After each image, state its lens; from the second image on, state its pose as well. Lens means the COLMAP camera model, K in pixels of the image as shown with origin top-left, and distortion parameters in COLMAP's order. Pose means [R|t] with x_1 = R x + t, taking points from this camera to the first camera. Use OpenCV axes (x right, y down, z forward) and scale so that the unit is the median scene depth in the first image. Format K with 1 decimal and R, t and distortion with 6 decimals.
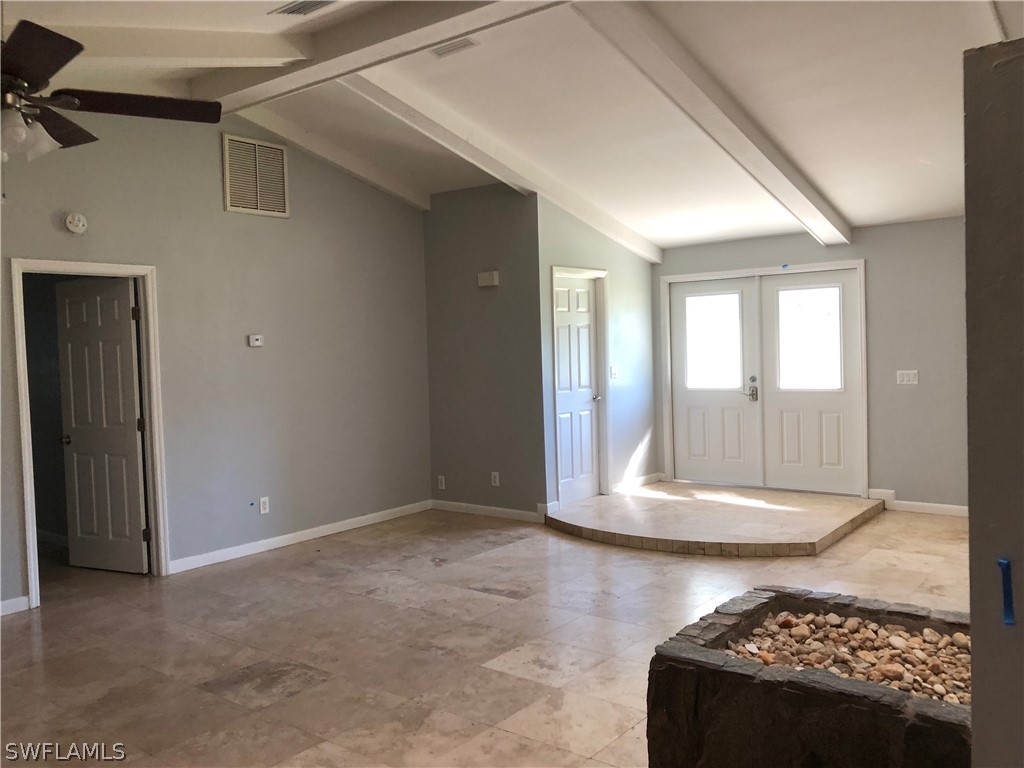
lens RADIAL K [[846.1, 0, 506.8], [0, 846.1, 380.9], [0, 0, 1]] dist [0.028760, -0.047492]
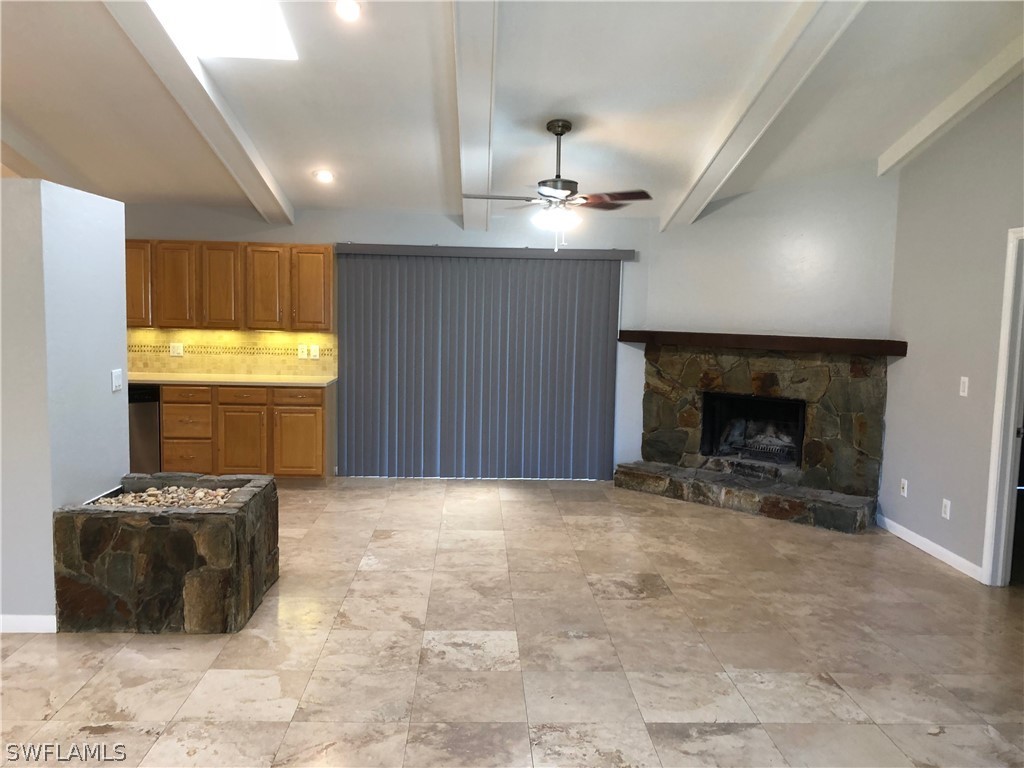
lens RADIAL K [[846.1, 0, 503.0], [0, 846.1, 391.3], [0, 0, 1]] dist [0.028760, -0.047492]
pose [[-0.762911, 0.079027, -0.641655, 0.625827], [-0.027251, 0.987688, 0.154046, -0.117905], [0.645929, 0.135009, -0.751365, 1.726437]]
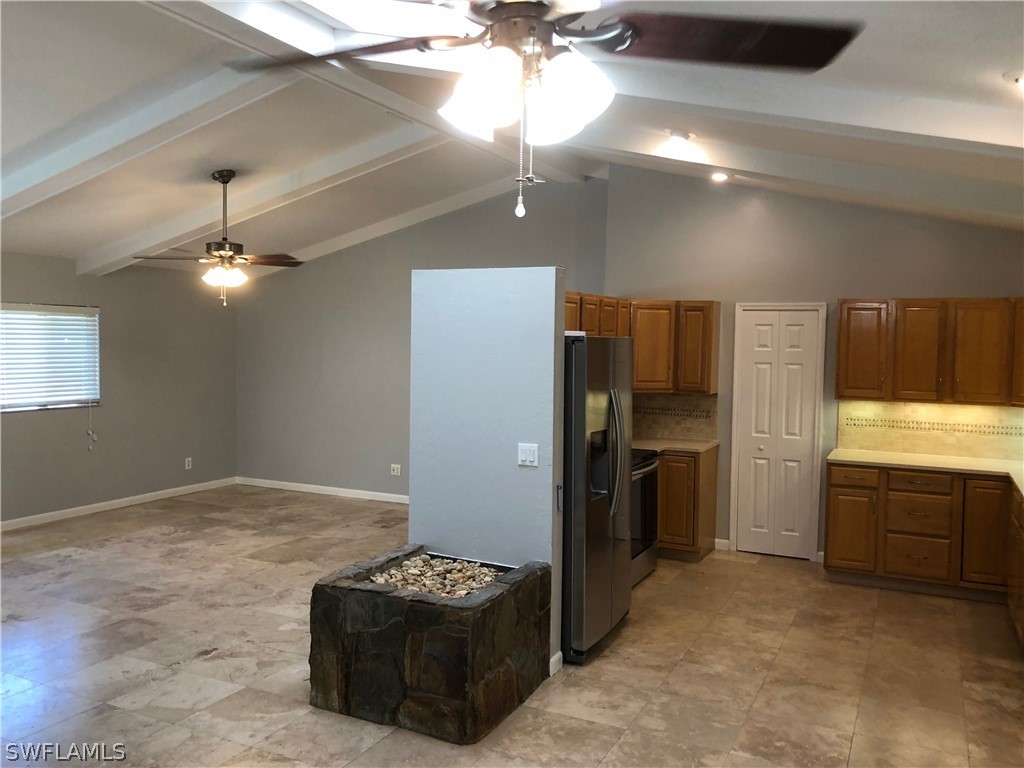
lens RADIAL K [[846.1, 0, 513.2], [0, 846.1, 381.0], [0, 0, 1]] dist [0.028760, -0.047492]
pose [[-0.205474, -0.024307, 0.978361, -0.780624], [0.033282, 0.998940, 0.031808, -0.070245], [-0.978097, 0.039098, -0.204447, 0.749532]]
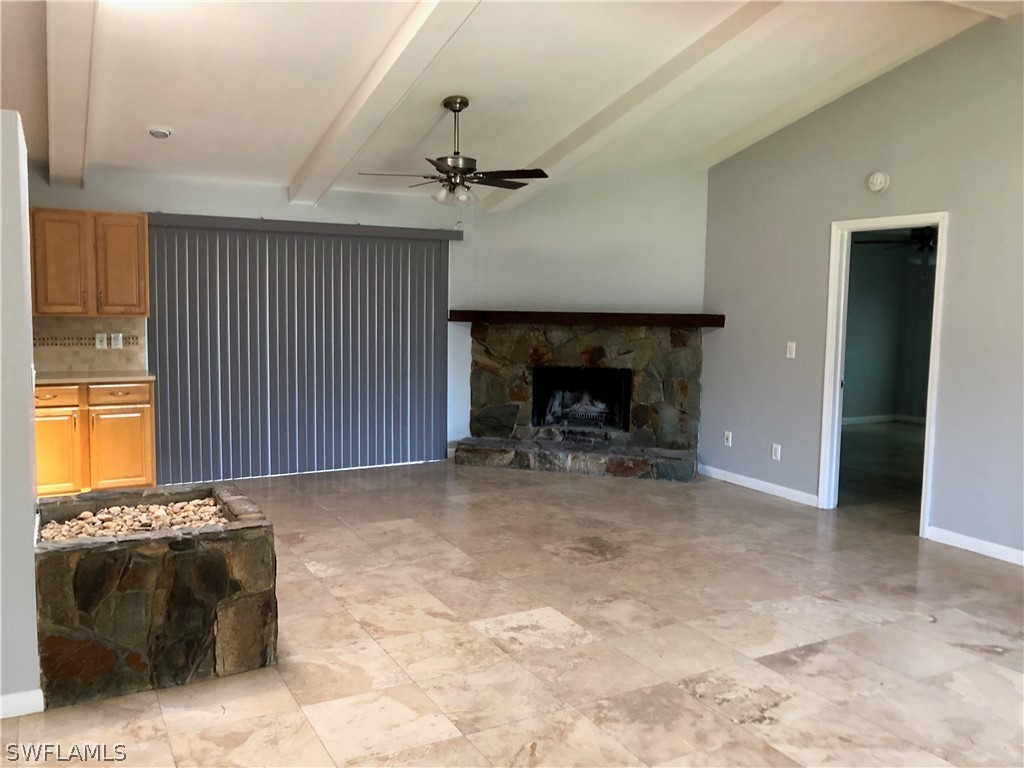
lens RADIAL K [[846.1, 0, 514.1], [0, 846.1, 375.9], [0, 0, 1]] dist [0.028760, -0.047492]
pose [[-0.383388, 0.110121, -0.916999, 0.912347], [-0.045224, 0.989437, 0.137728, -0.089998], [0.922479, 0.094274, -0.374359, 1.317289]]
